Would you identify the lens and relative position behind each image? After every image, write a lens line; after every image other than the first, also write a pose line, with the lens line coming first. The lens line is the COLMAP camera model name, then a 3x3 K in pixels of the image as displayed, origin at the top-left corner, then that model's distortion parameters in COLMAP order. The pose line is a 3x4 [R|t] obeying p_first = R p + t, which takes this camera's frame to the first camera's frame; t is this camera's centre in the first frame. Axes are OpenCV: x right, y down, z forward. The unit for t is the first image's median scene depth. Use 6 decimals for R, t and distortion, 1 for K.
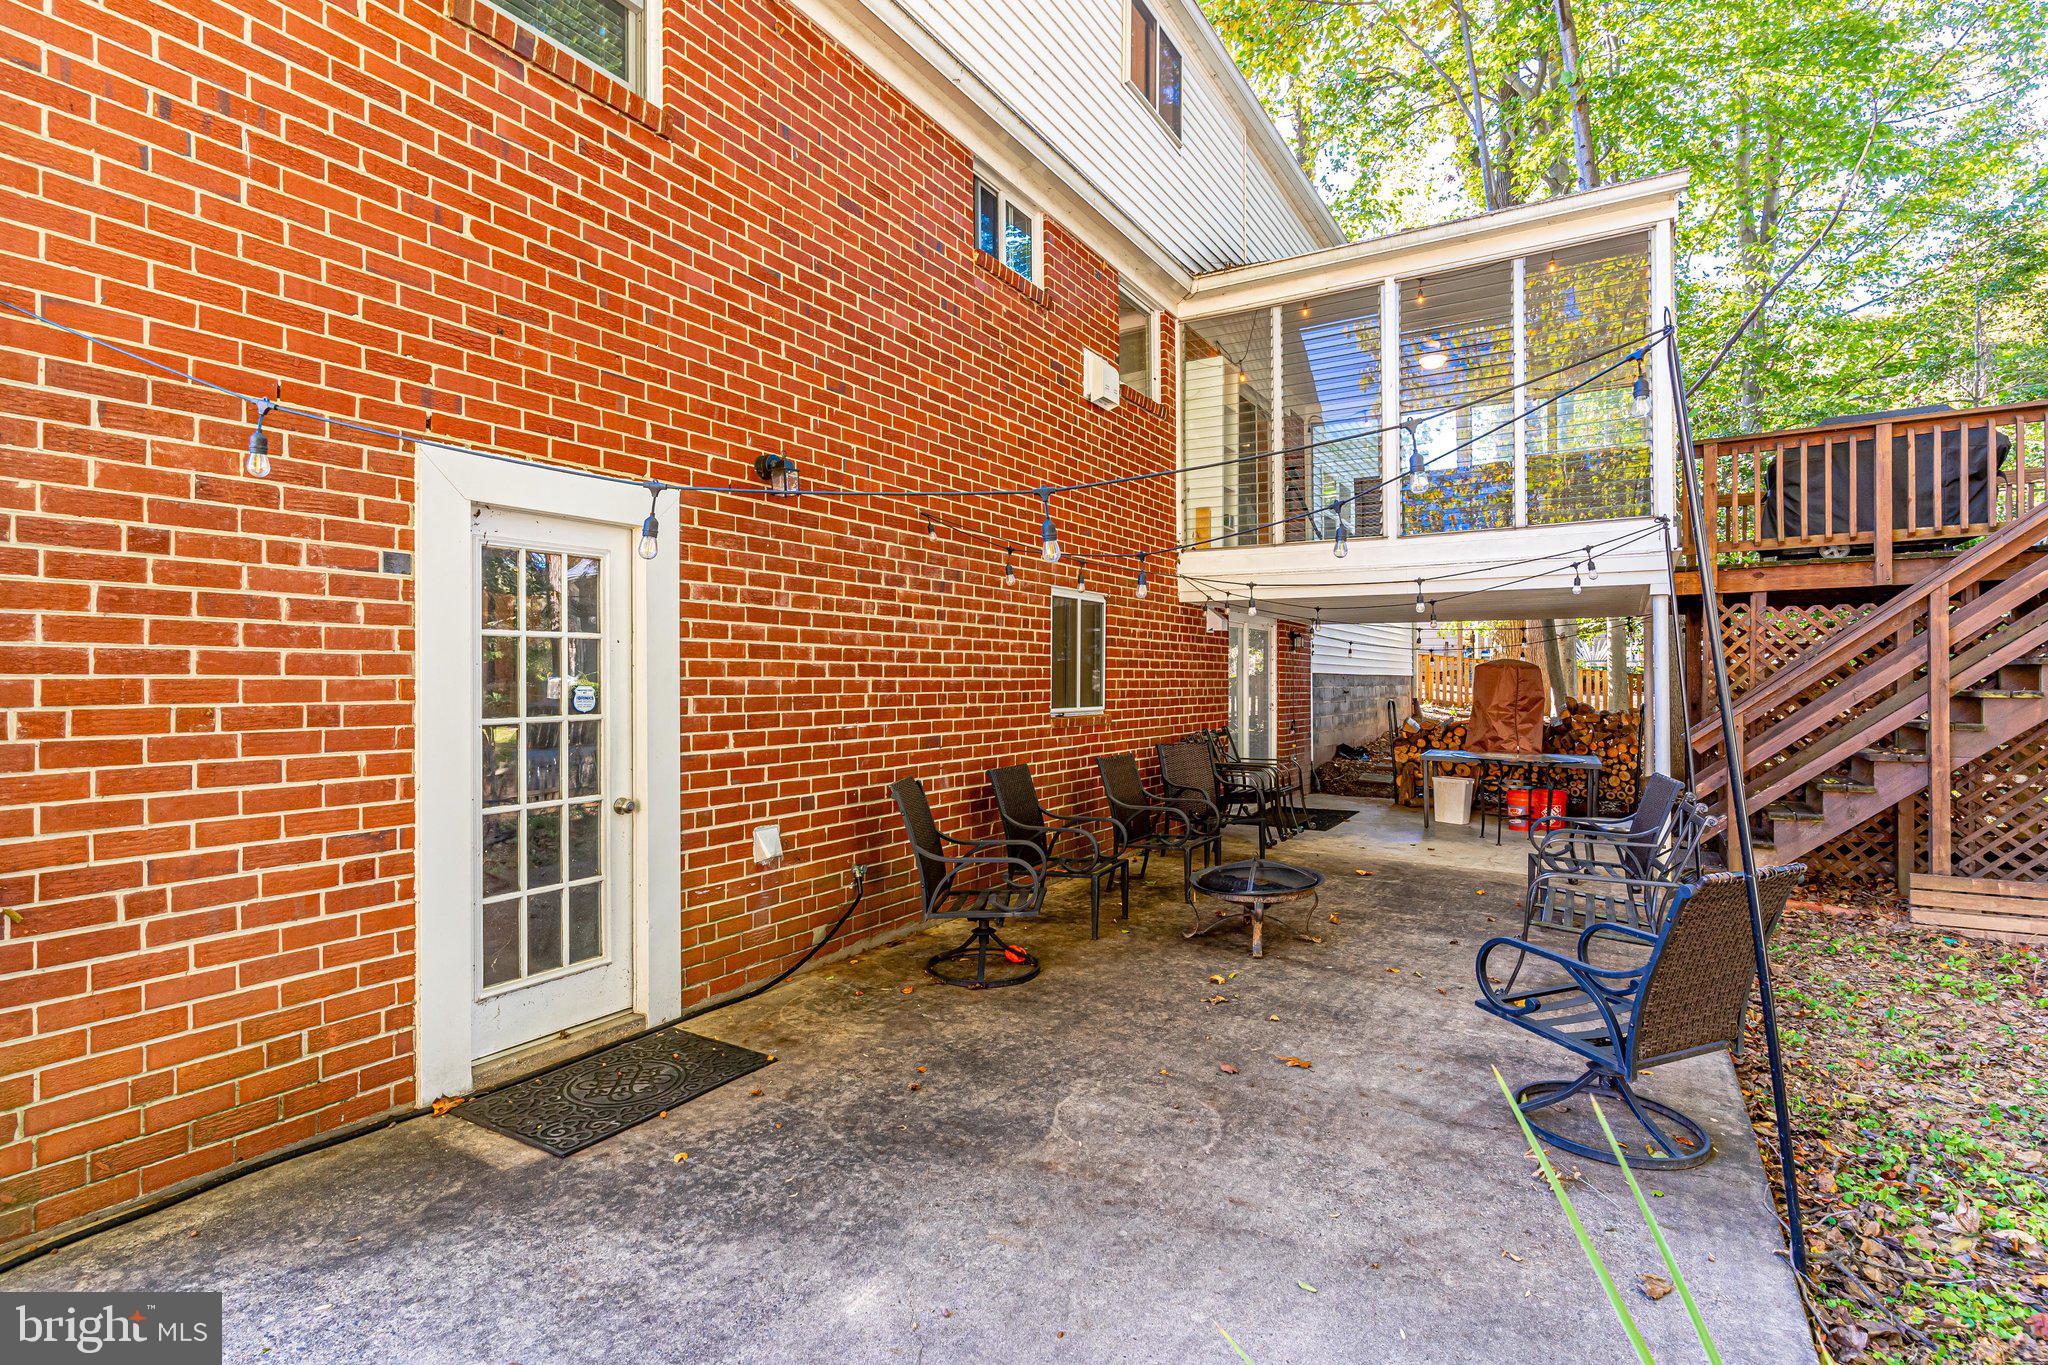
lens RADIAL K [[1000.6, 0, 1029.6], [0, 1000.6, 676.9], [0, 0, 1]] dist [0.001668, -0.000190]
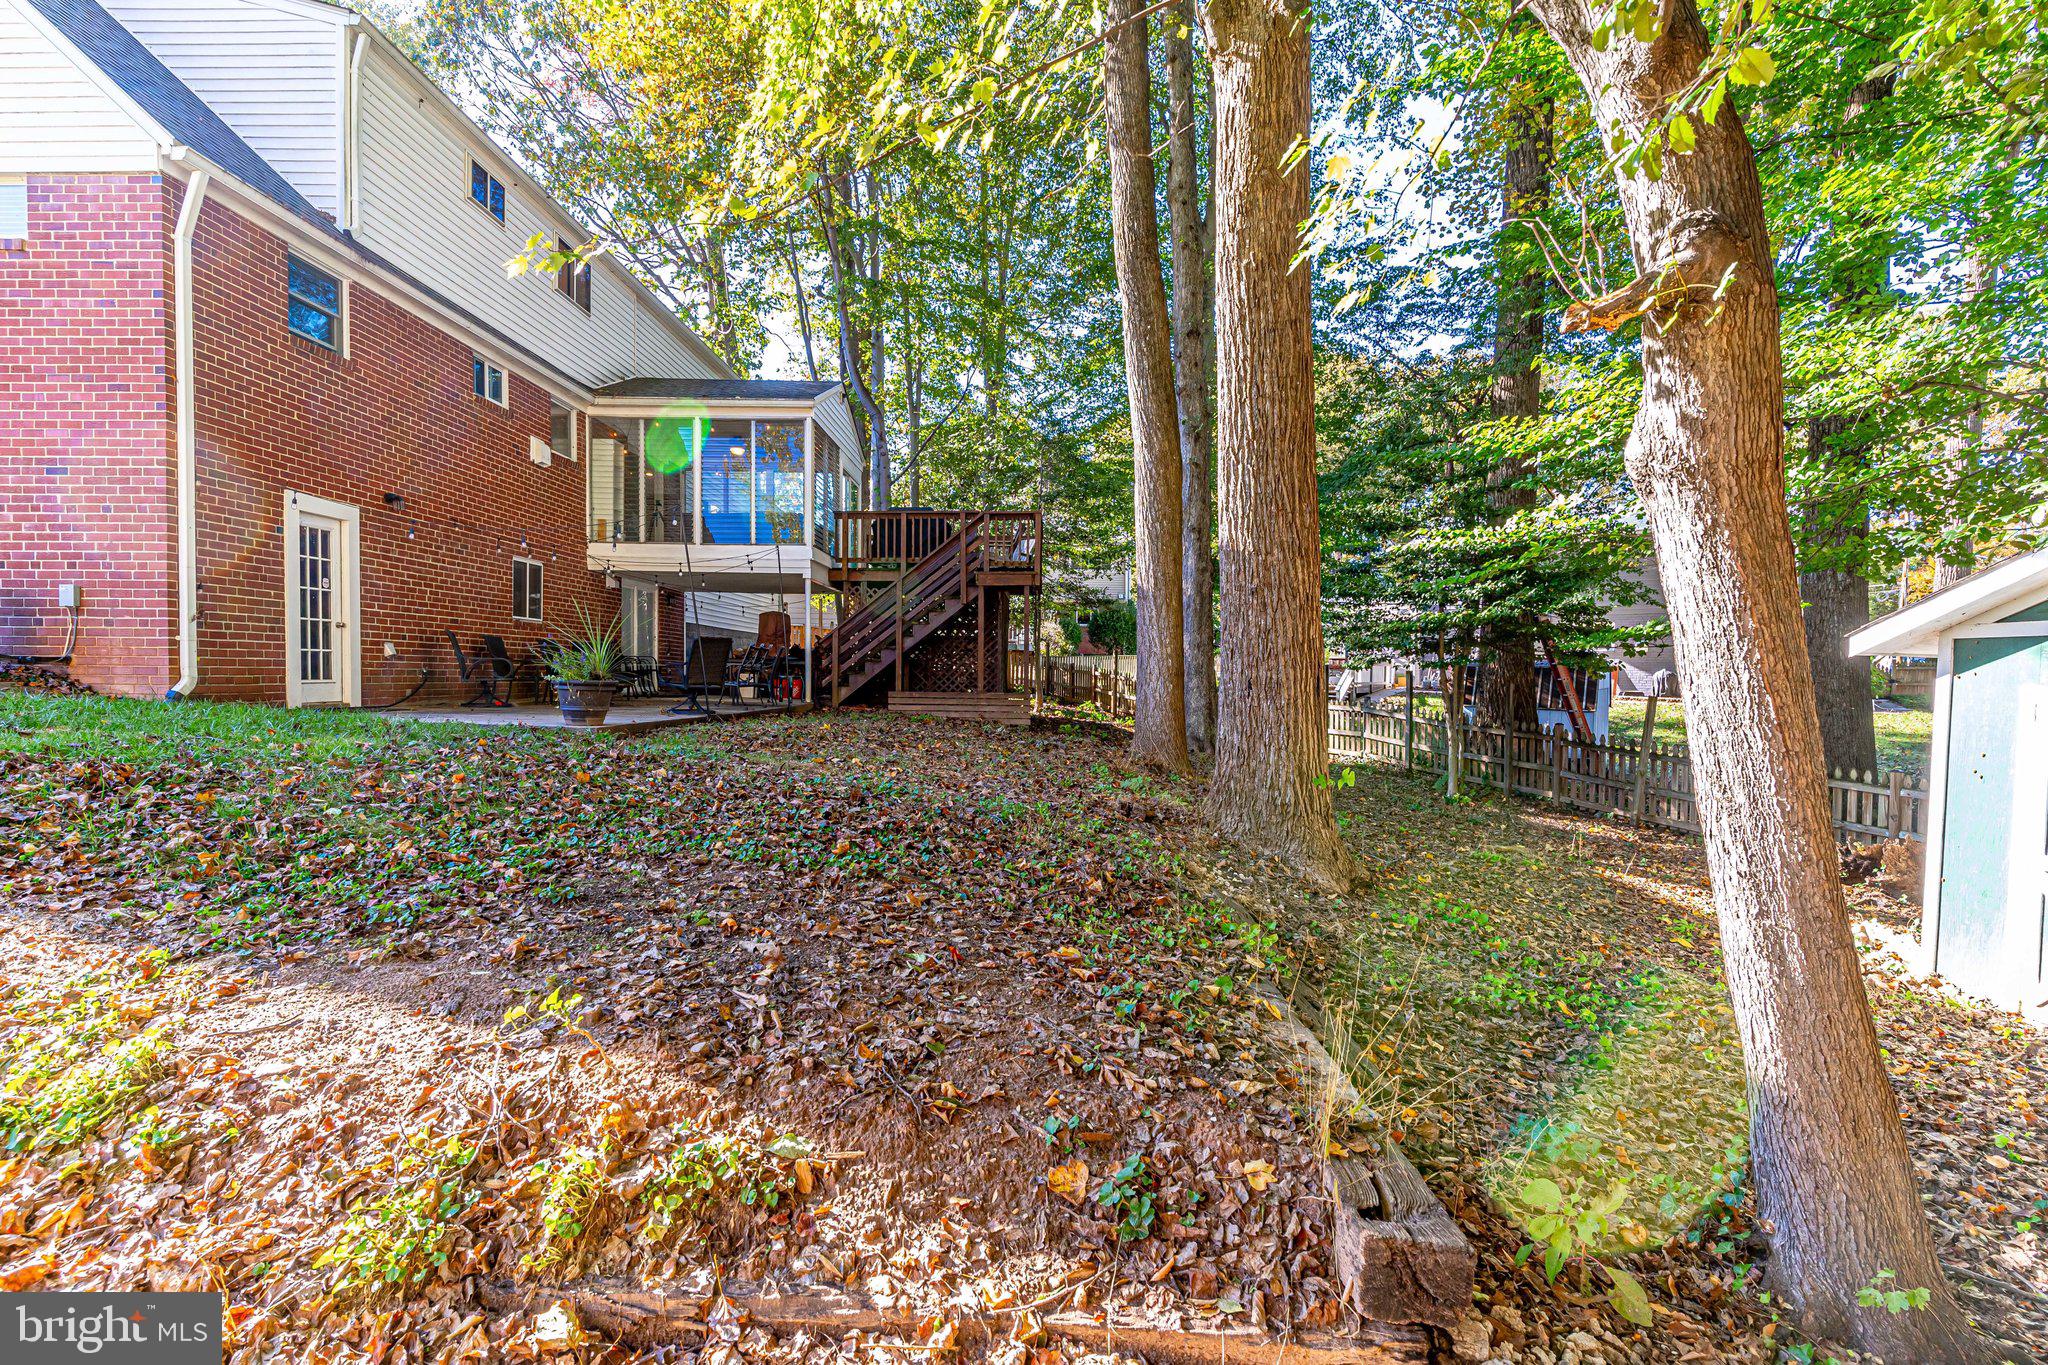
lens RADIAL K [[1000.6, 0, 1018.0], [0, 1000.6, 708.0], [0, 0, 1]] dist [0.001668, -0.000190]
pose [[0.874209, -0.002662, 0.485543, -0.100558], [-0.015818, 0.999298, 0.033959, 0.192635], [-0.485293, -0.037367, 0.873553, -1.854085]]
